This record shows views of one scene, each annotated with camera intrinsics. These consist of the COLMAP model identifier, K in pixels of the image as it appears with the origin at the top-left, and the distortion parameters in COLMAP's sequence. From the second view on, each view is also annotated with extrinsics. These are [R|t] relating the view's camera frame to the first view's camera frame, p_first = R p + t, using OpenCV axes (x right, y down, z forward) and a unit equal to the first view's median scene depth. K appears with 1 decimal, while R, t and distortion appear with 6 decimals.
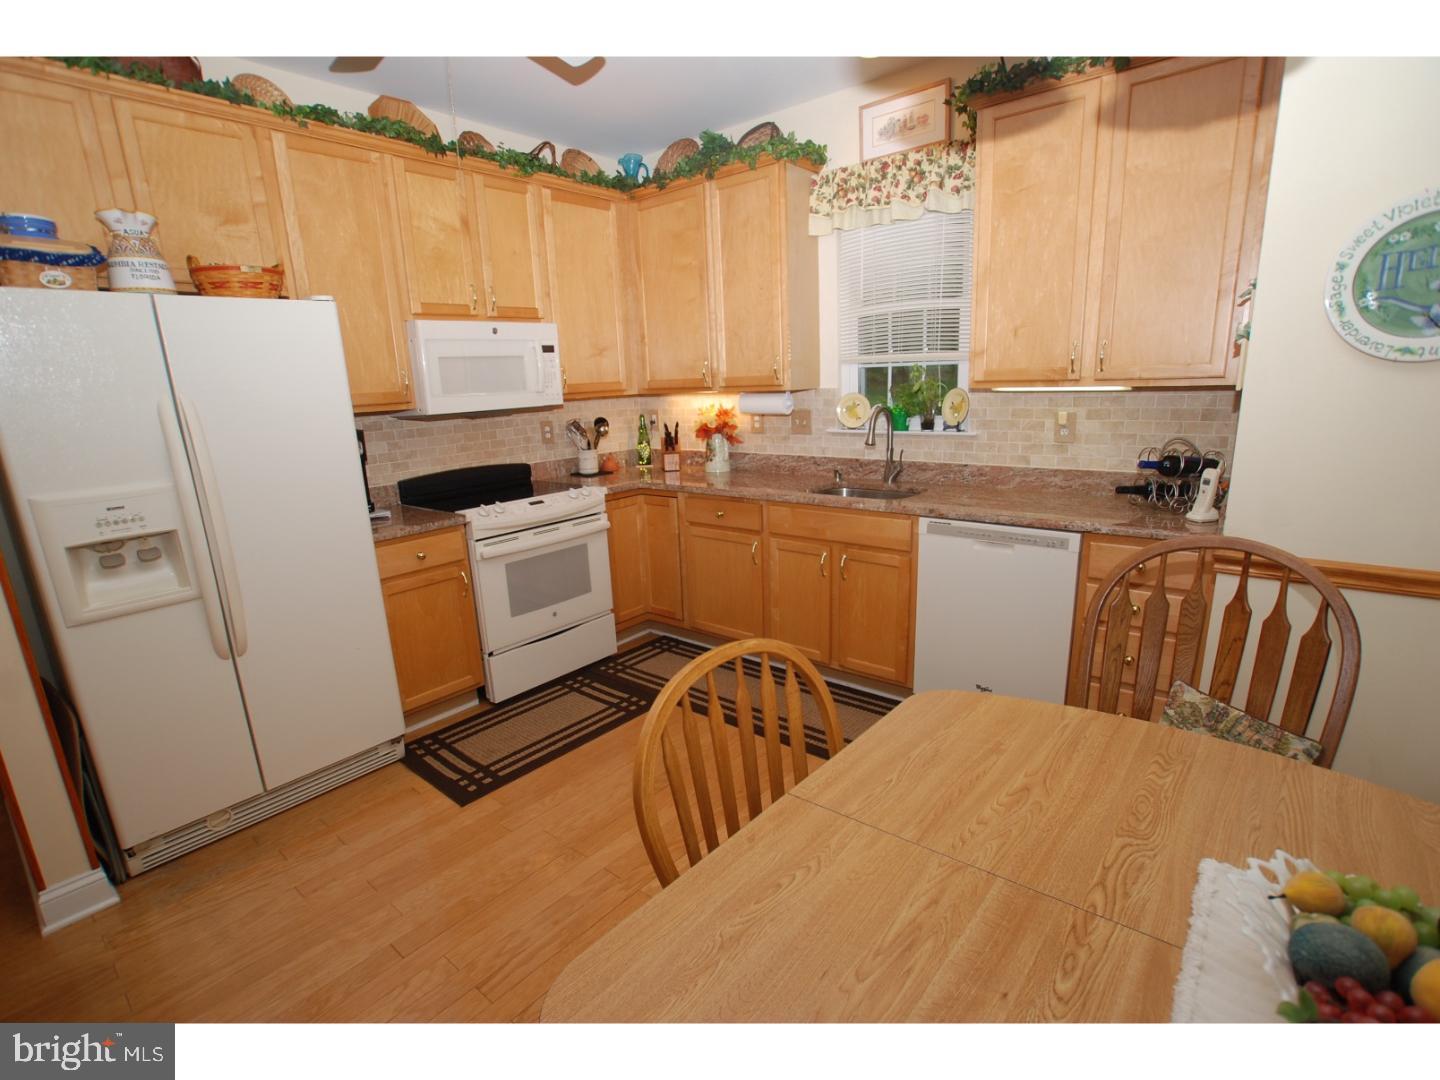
lens RADIAL K [[687.0, 0, 718.6], [0, 687.0, 535.5], [0, 0, 1]] dist [-0.029869, 0.002540]
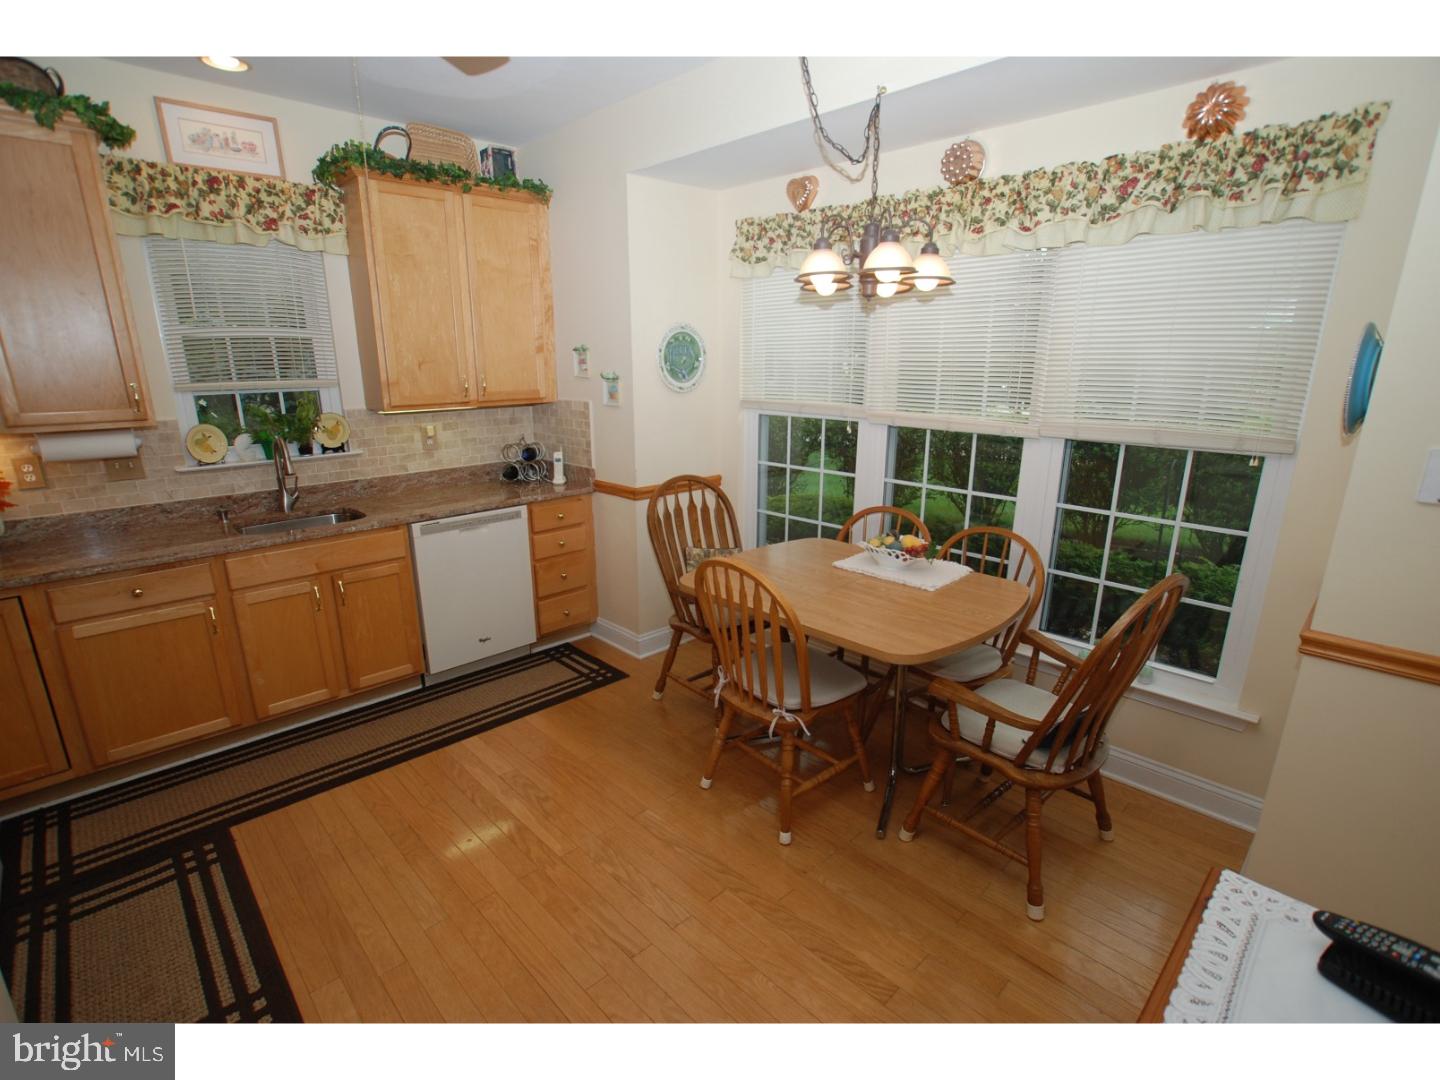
lens RADIAL K [[687.0, 0, 715.7], [0, 687.0, 547.6], [0, 0, 1]] dist [-0.029869, 0.002540]
pose [[0.118717, -0.232546, 0.965313, -0.696590], [0.222701, 0.953656, 0.202349, -0.097288], [-0.967631, 0.190954, 0.165004, 0.282670]]
